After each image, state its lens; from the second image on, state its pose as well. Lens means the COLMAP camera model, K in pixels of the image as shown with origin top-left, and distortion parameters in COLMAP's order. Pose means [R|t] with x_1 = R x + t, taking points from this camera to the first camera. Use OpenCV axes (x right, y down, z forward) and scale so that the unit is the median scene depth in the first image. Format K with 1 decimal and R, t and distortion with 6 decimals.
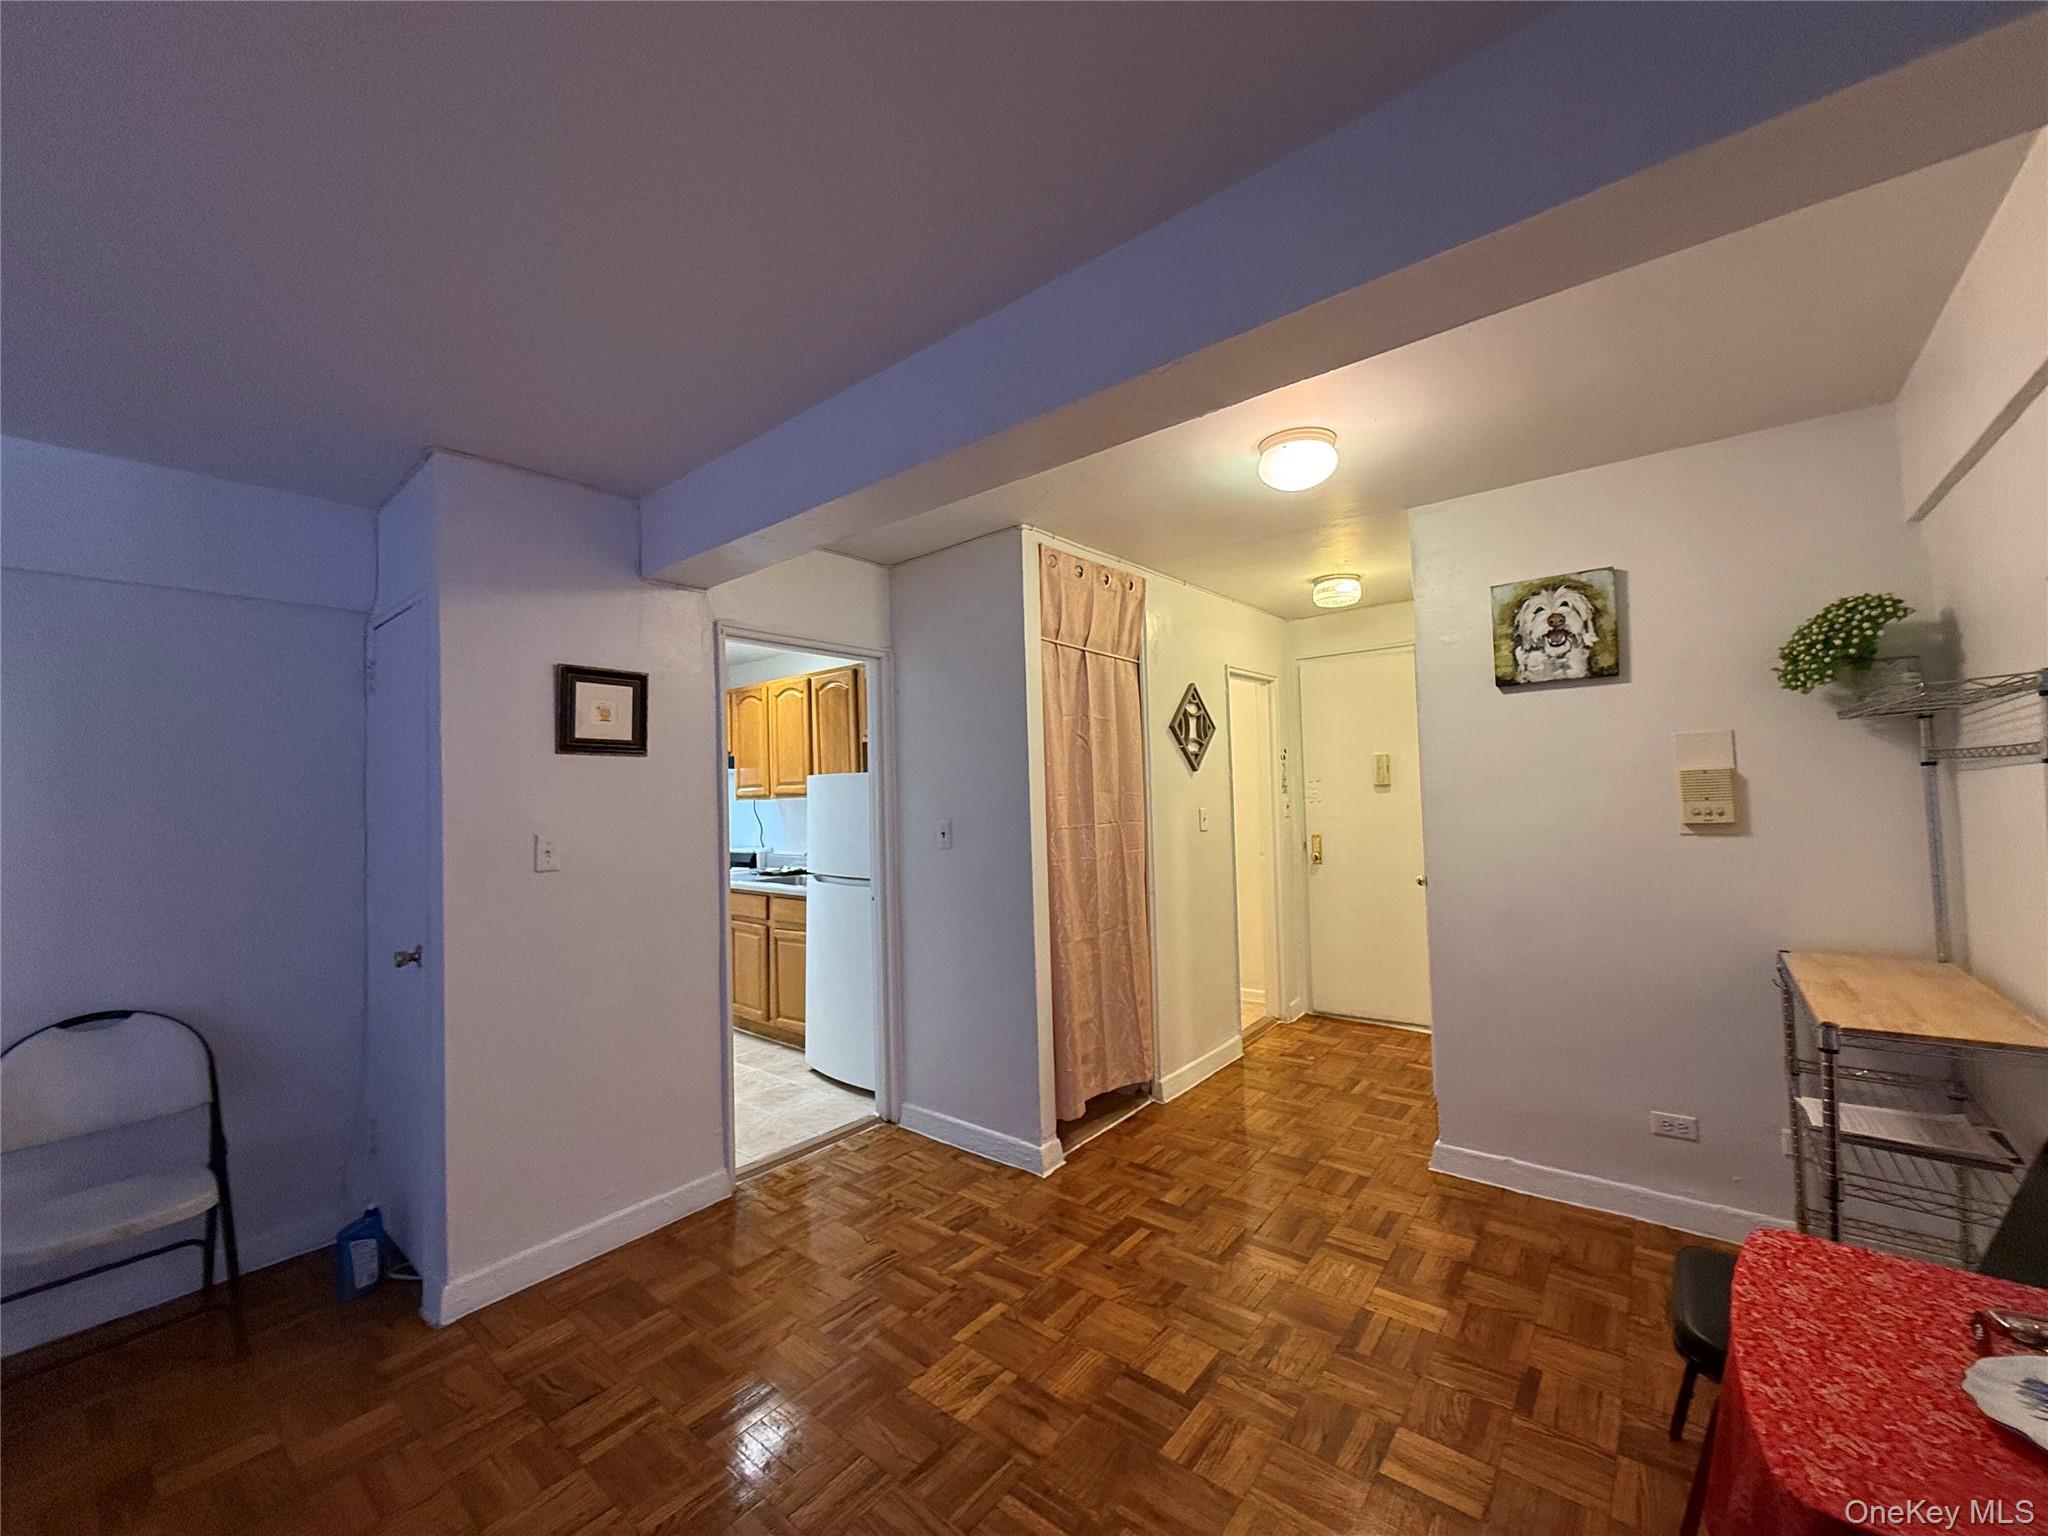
lens RADIAL K [[813.9, 0, 1026.0], [0, 813.9, 770.5], [0, 0, 1]] dist [-0.000615, 0.000039]
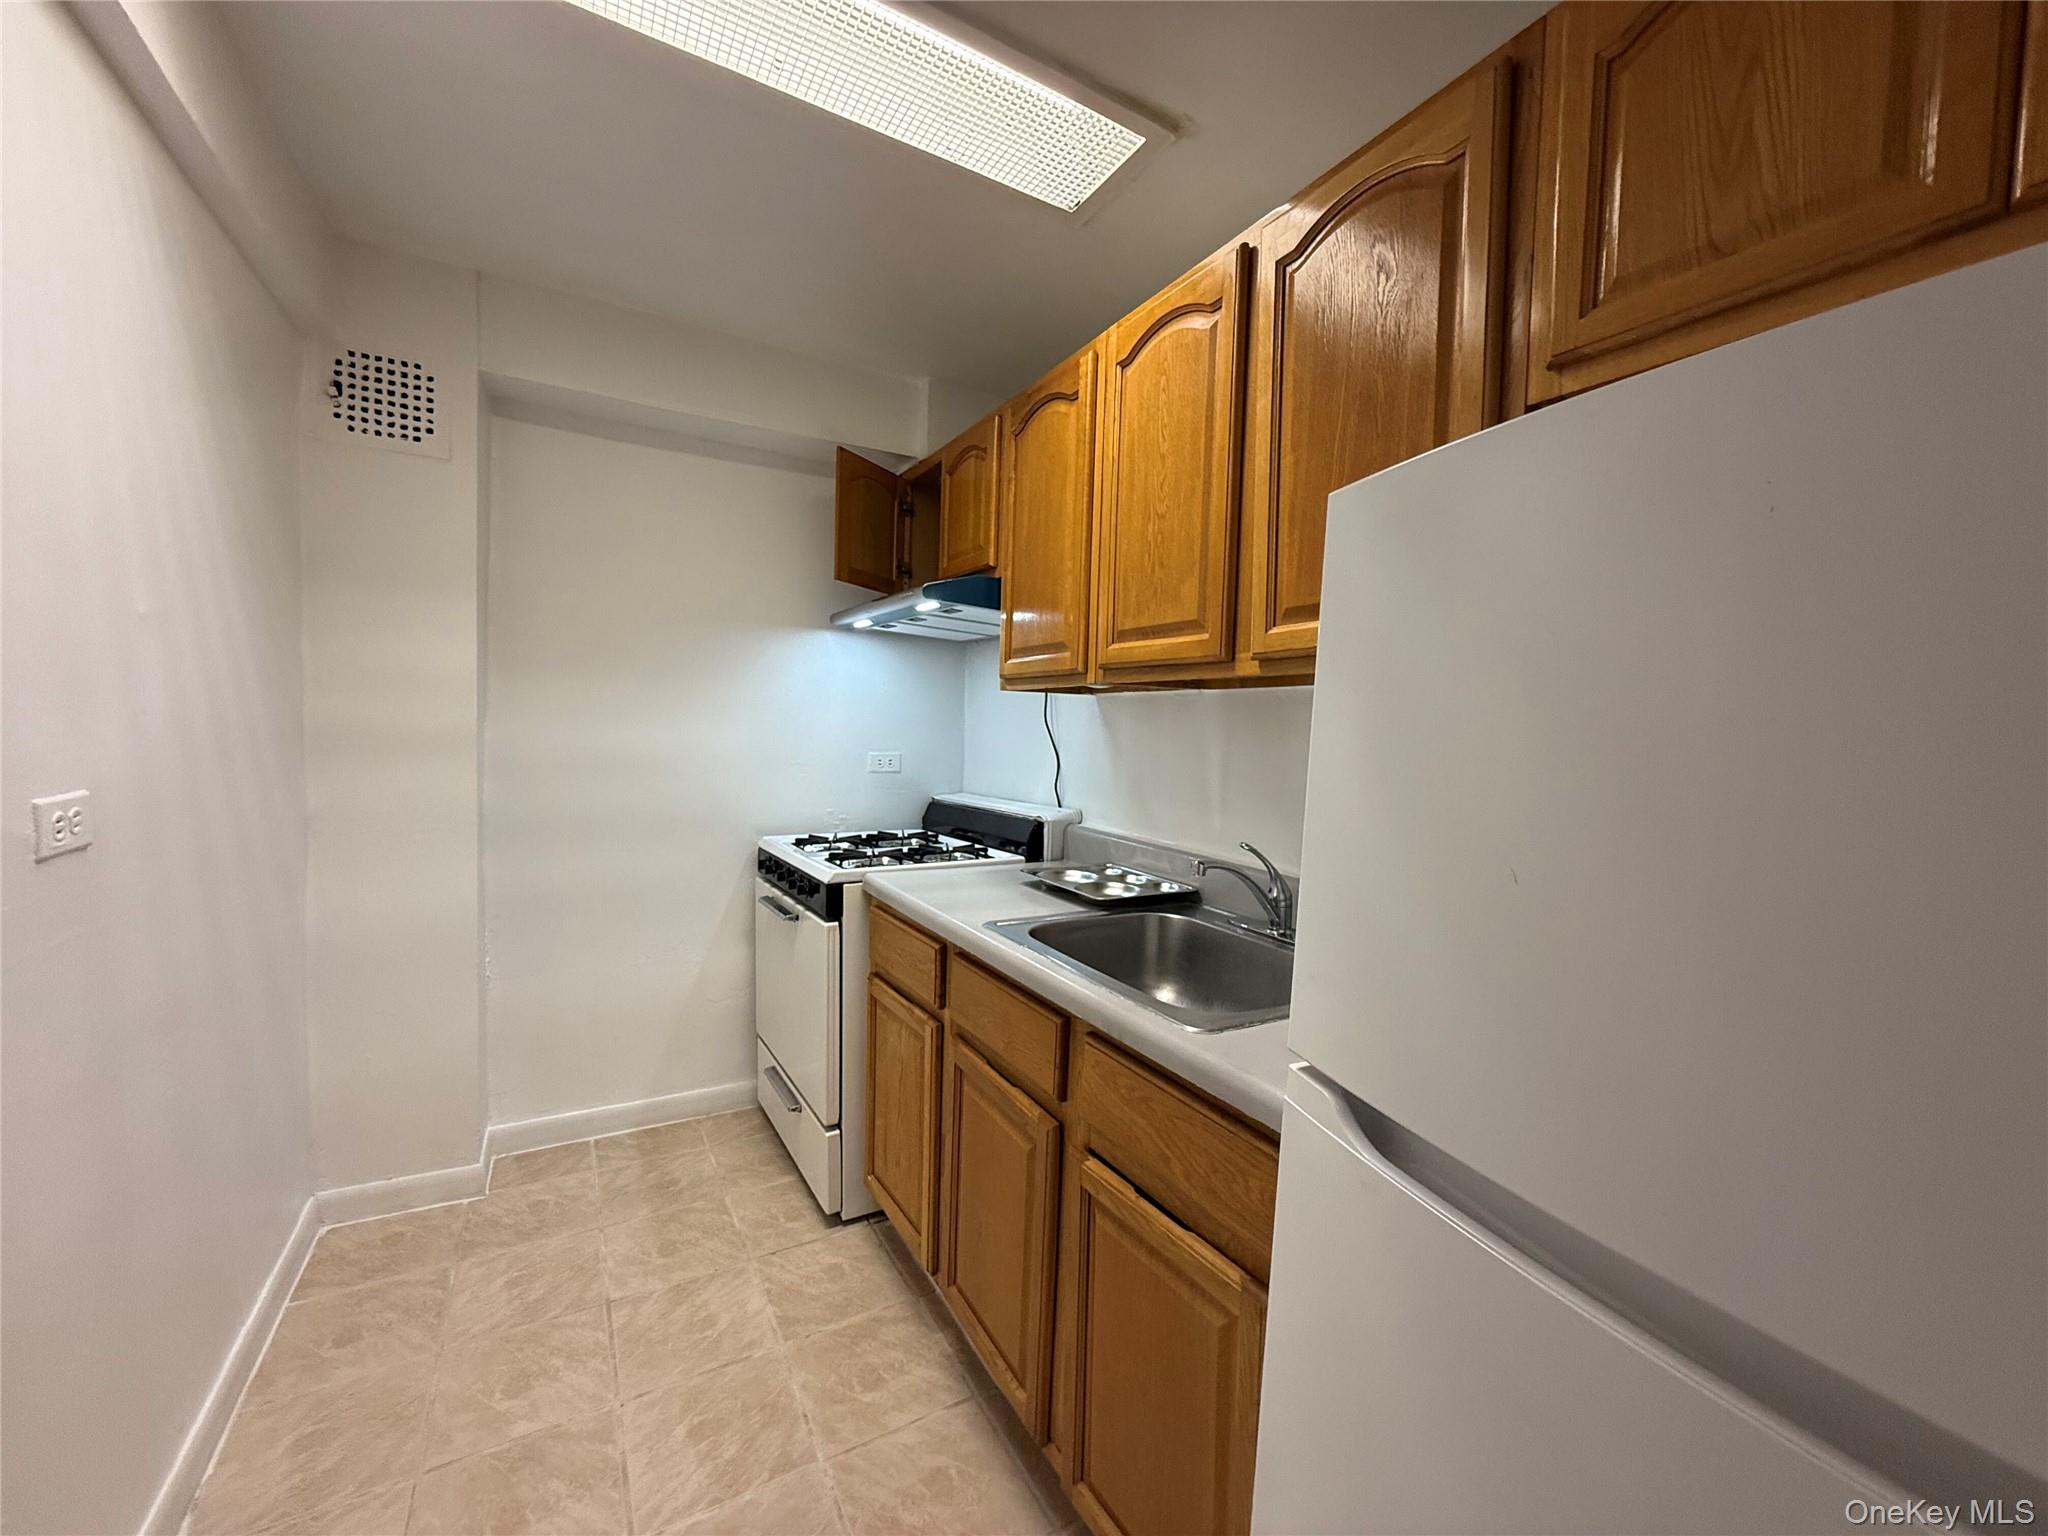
lens RADIAL K [[813.9, 0, 1024.0], [0, 813.9, 767.8], [0, 0, 1]] dist [-0.000615, 0.000039]
pose [[0.934648, 0.076963, -0.347144, -0.214494], [-0.047958, 0.994659, 0.091397, 0.039967], [0.352324, -0.068775, 0.933348, 0.660099]]
